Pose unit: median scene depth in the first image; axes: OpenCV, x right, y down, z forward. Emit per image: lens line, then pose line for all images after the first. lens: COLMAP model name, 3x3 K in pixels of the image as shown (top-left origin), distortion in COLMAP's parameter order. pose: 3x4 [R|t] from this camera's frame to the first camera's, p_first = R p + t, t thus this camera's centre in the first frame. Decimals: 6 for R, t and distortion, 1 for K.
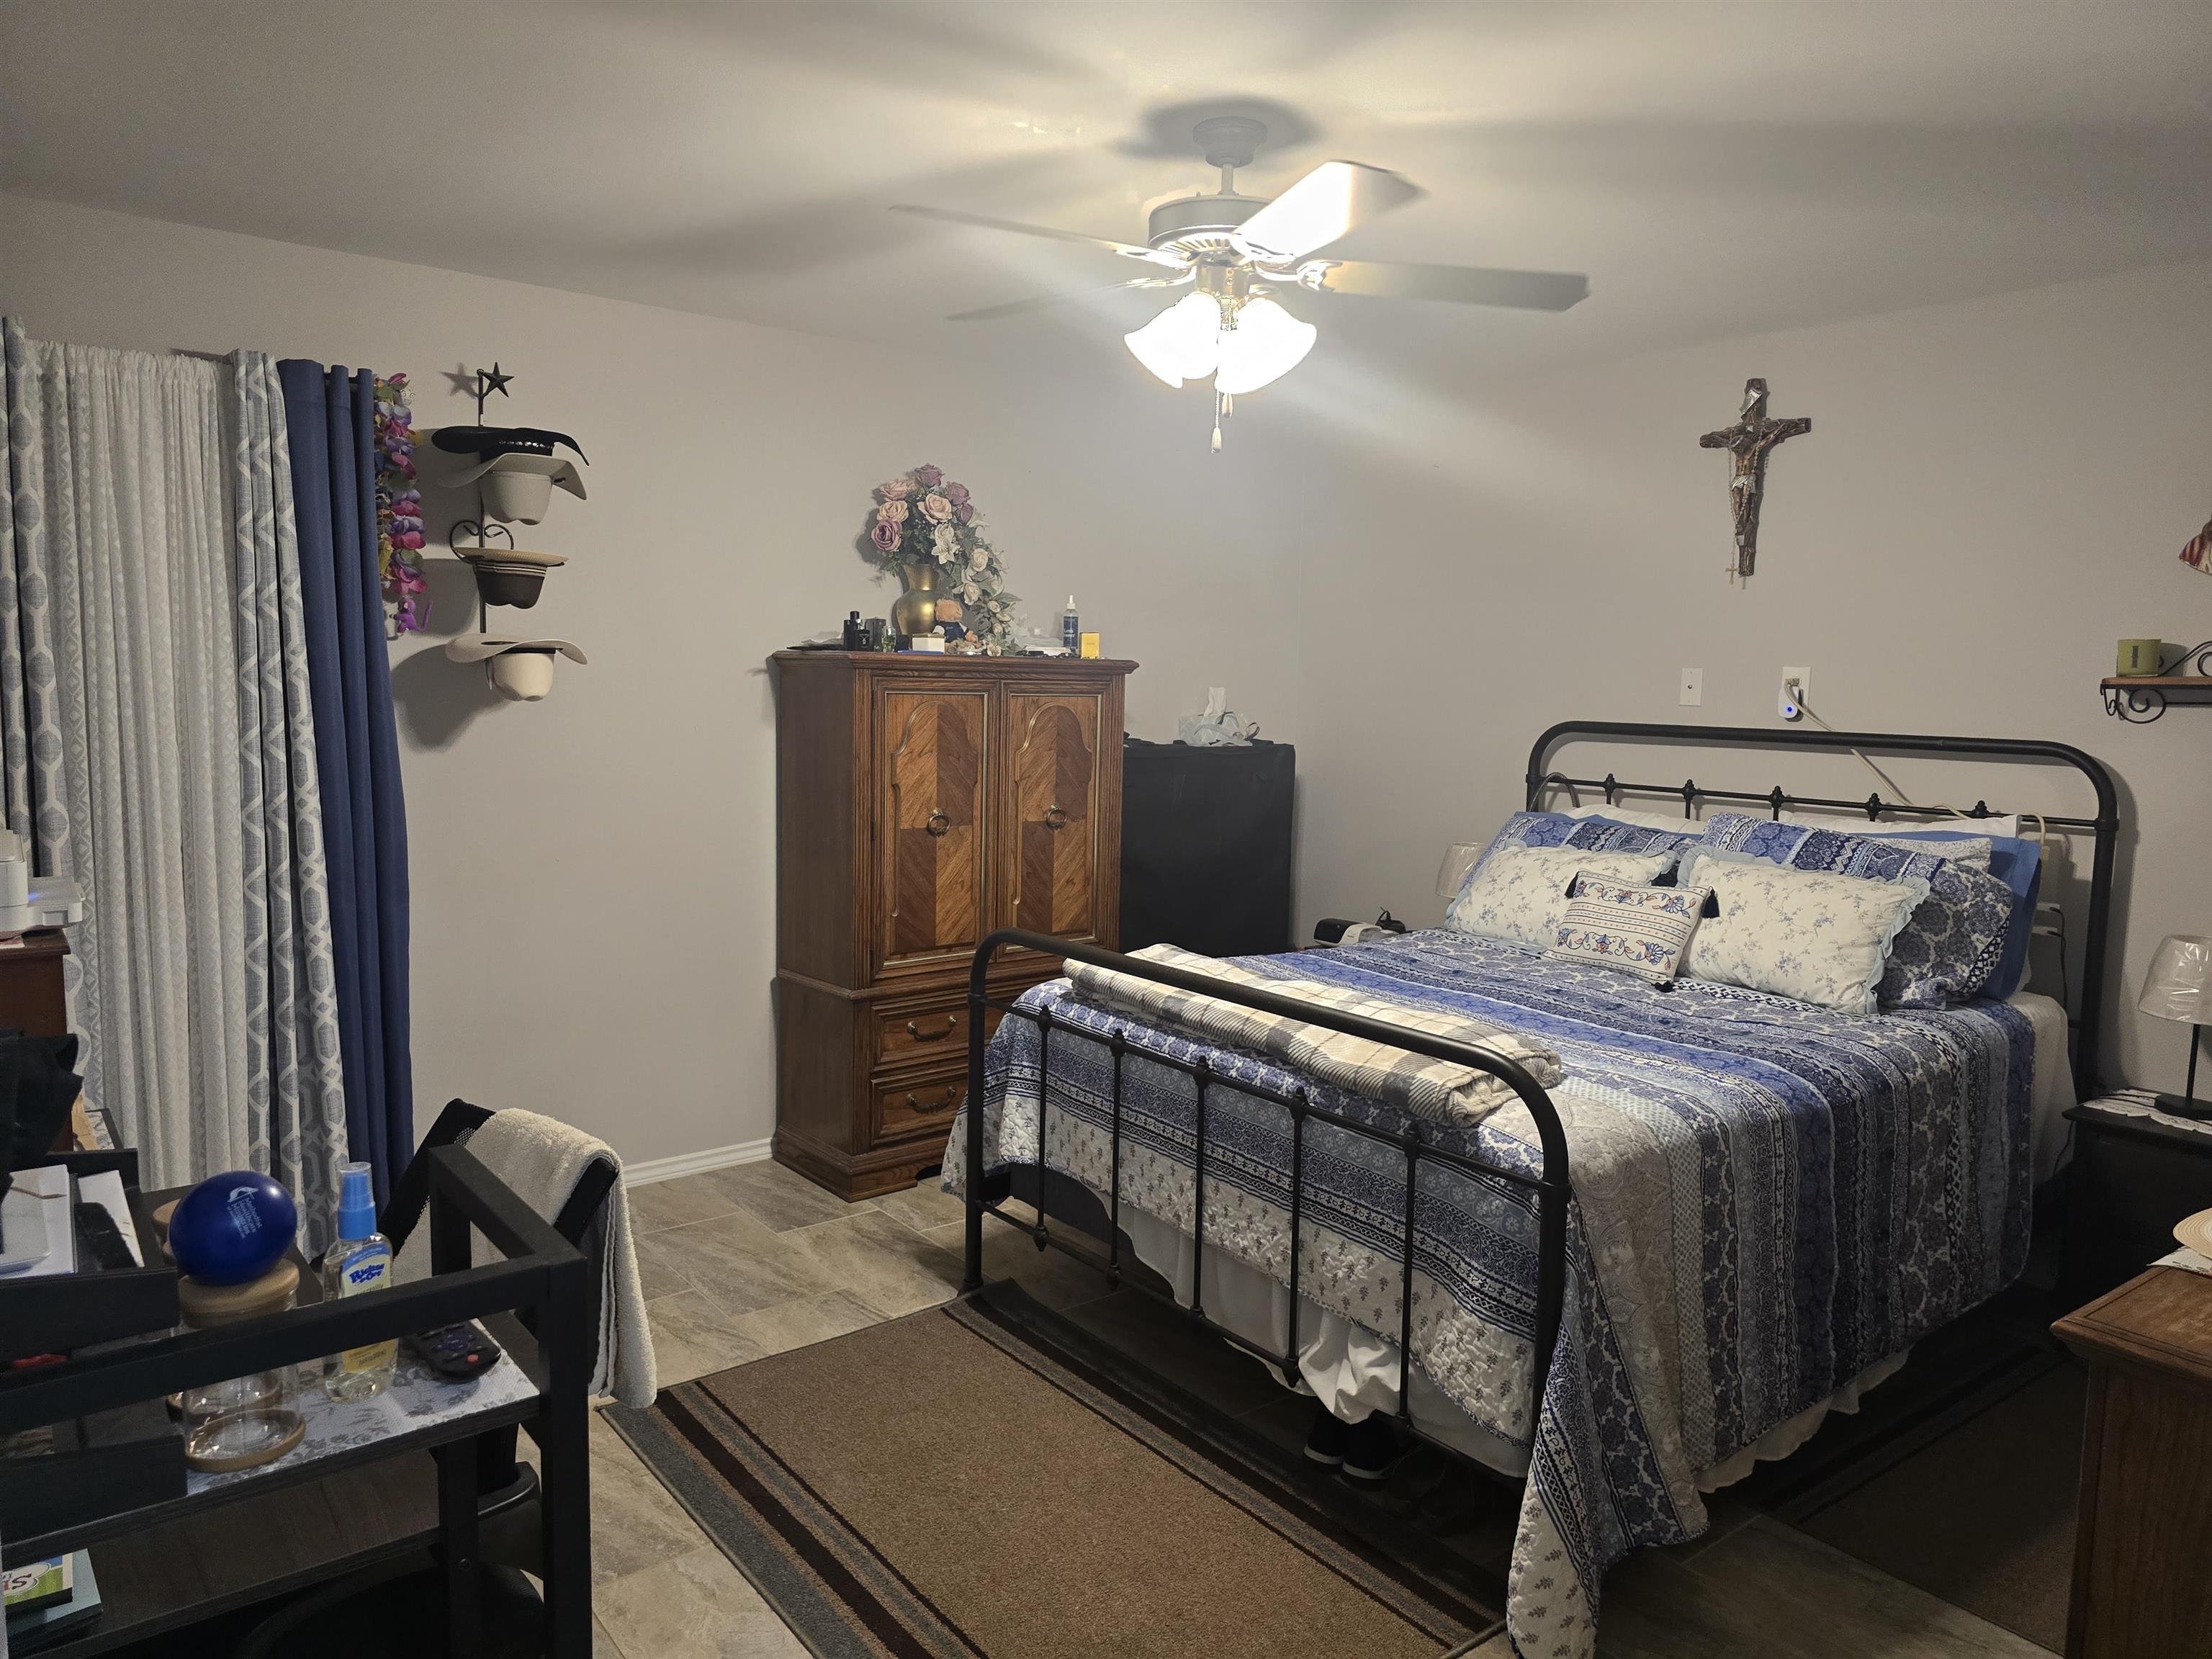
lens RADIAL K [[1553.5, 0, 1106.0], [0, 1553.5, 829.5], [0, 0, 1]] dist [0.031561, -0.007949]
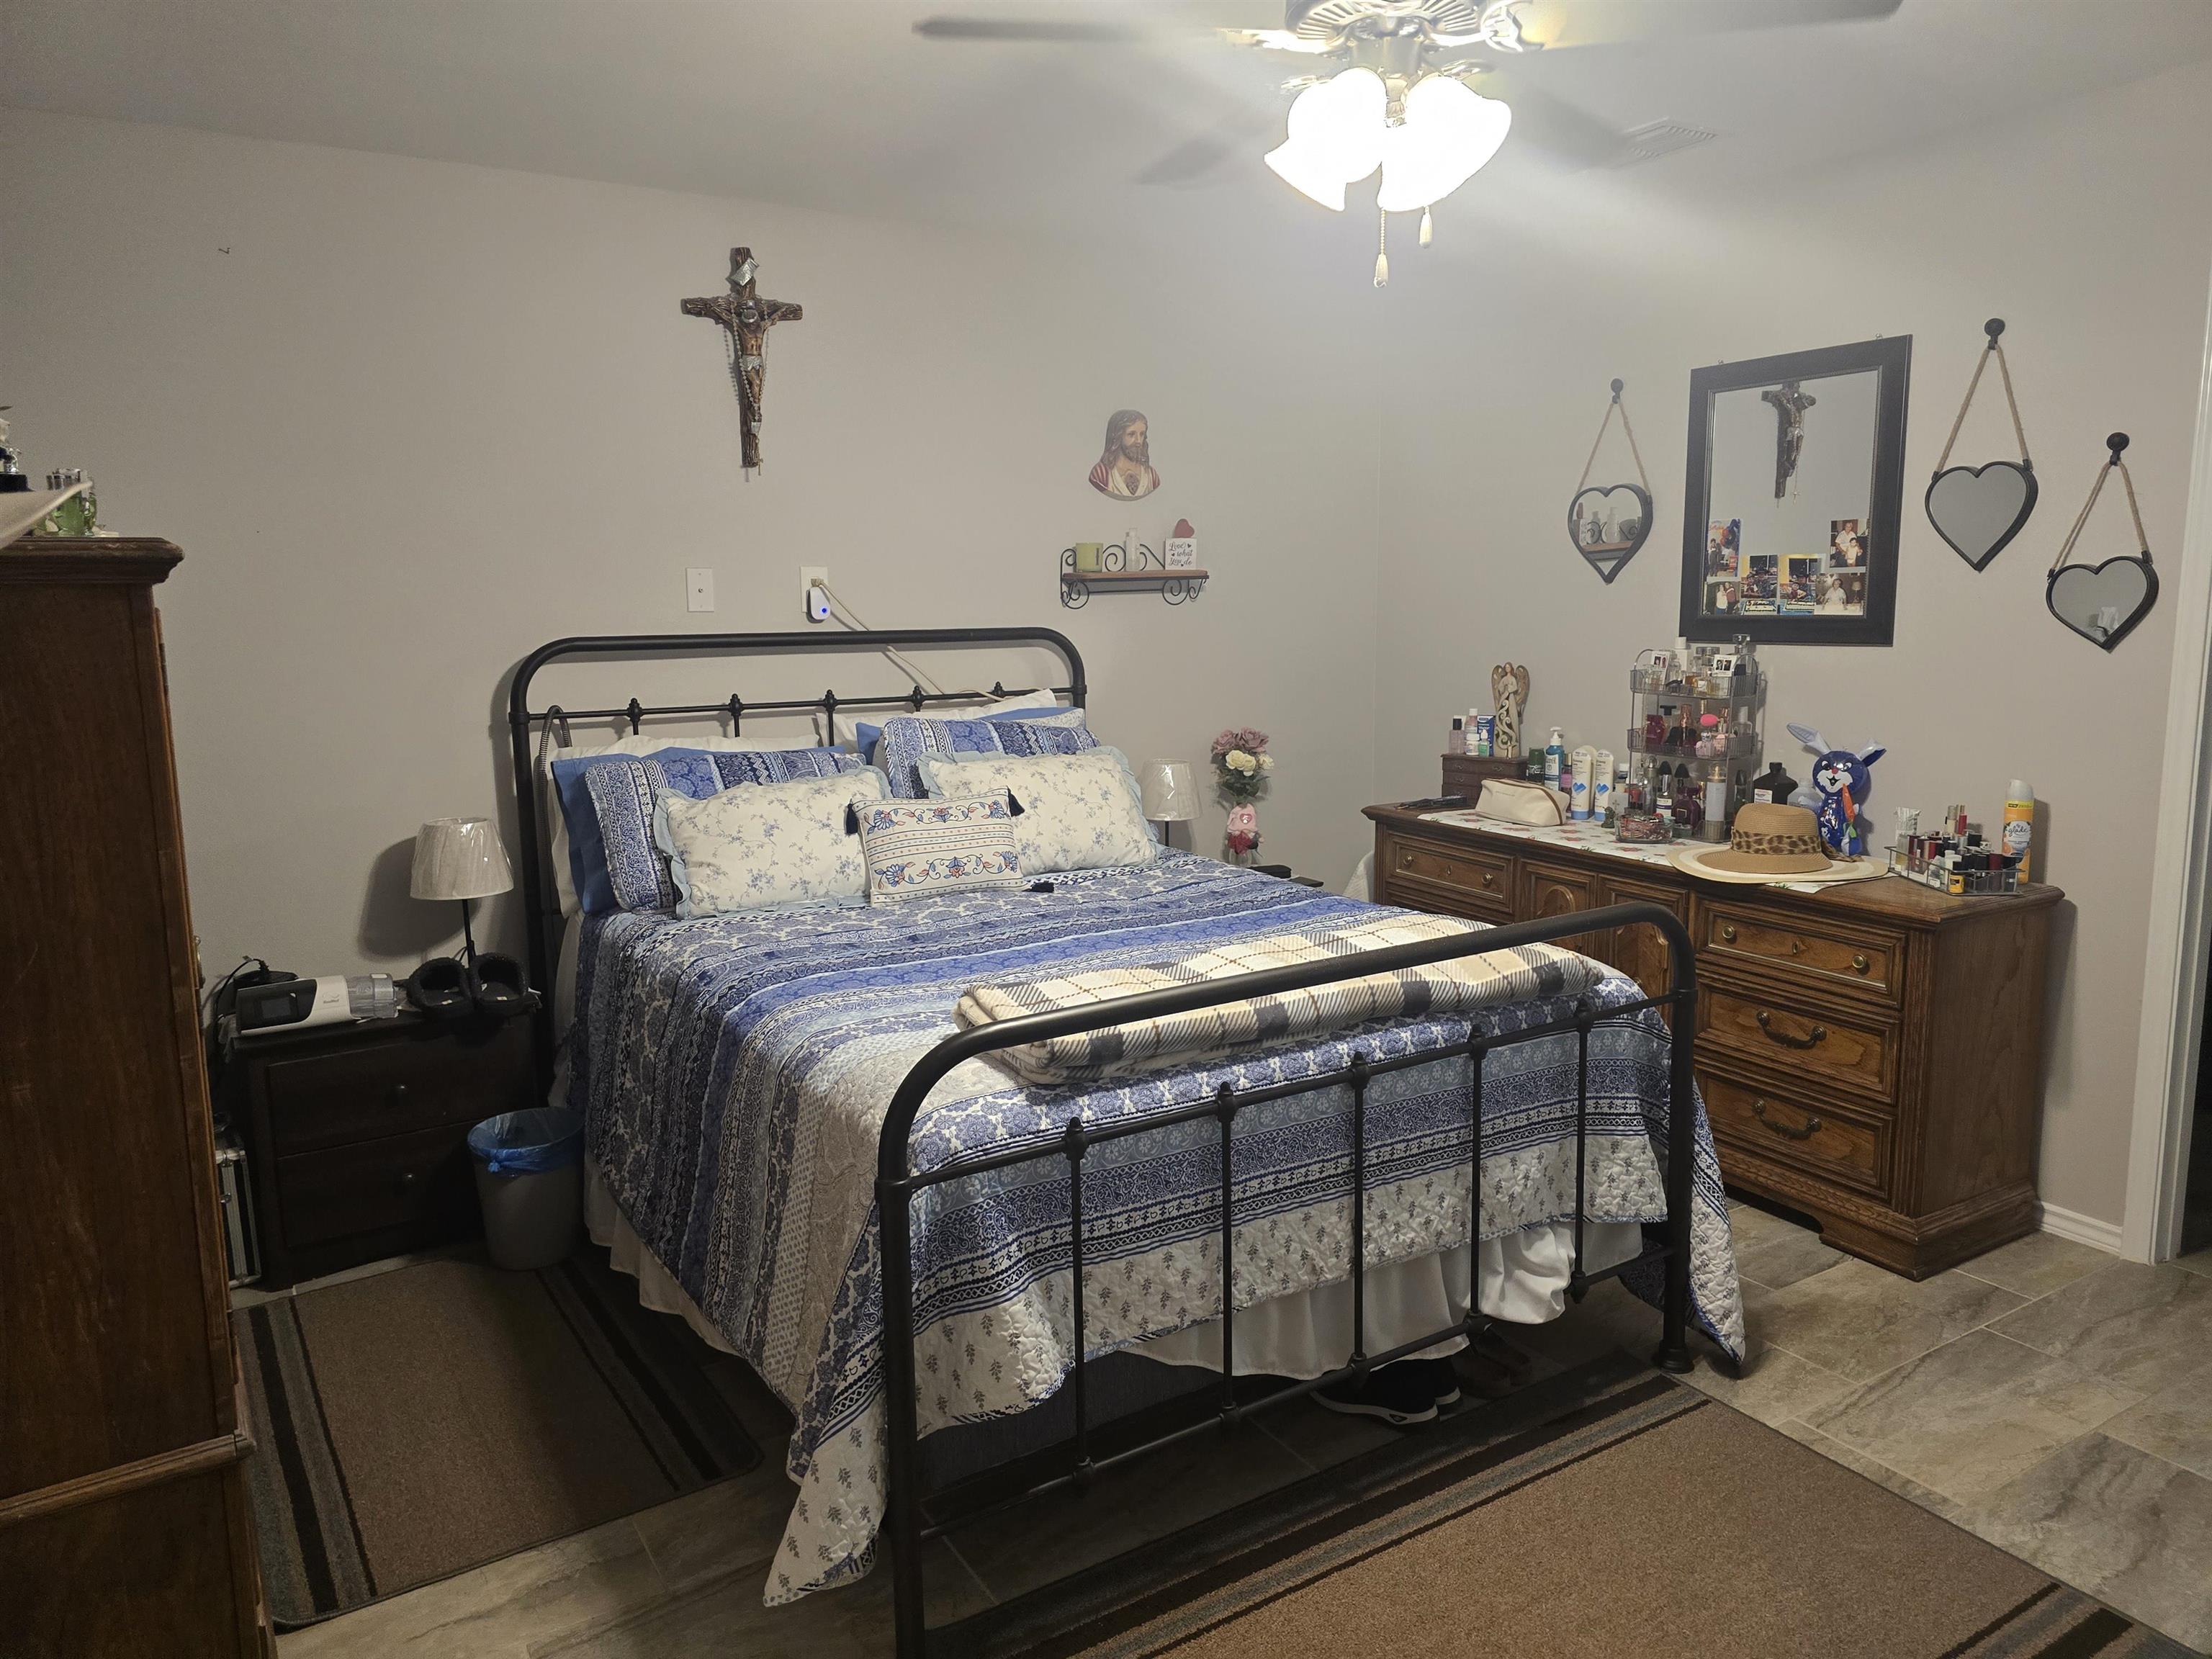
lens RADIAL K [[1491.1, 0, 1128.2], [0, 1491.1, 805.6], [0, 0, 1]] dist [0.050367, -0.045072]
pose [[0.071479, -0.164246, 0.983826, -0.643701], [0.112657, 0.981367, 0.155650, -0.106395], [-0.991060, 0.099709, 0.088651, 0.970370]]
